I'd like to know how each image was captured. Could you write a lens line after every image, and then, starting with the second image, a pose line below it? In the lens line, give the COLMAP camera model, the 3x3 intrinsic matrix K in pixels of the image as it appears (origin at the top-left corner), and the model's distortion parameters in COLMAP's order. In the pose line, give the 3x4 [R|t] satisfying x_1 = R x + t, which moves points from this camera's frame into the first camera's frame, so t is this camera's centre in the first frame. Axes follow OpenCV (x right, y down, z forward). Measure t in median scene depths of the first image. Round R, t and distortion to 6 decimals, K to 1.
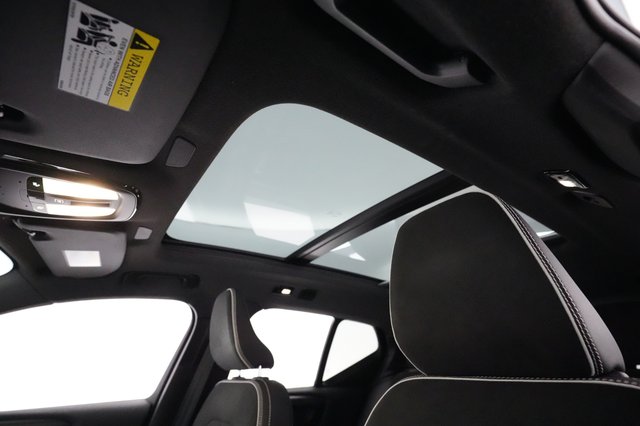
lens RADIAL K [[310.3, 0, 320.0], [0, 310.3, 213.0], [0, 0, 1]] dist [-0.002089, -0.000238]
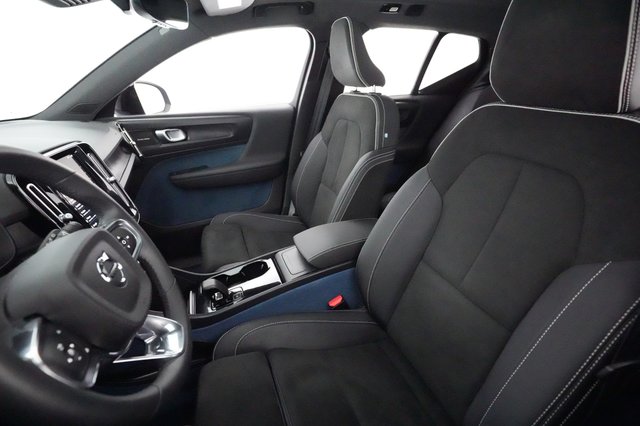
lens RADIAL K [[310.3, 0, 320.0], [0, 310.3, 213.0], [0, 0, 1]] dist [-0.002089, -0.000238]
pose [[0.967699, 0.098282, -0.232161, -0.050854], [0.121683, 0.624430, 0.771544, -0.174398], [0.220797, -0.774873, 0.592301, -0.206485]]
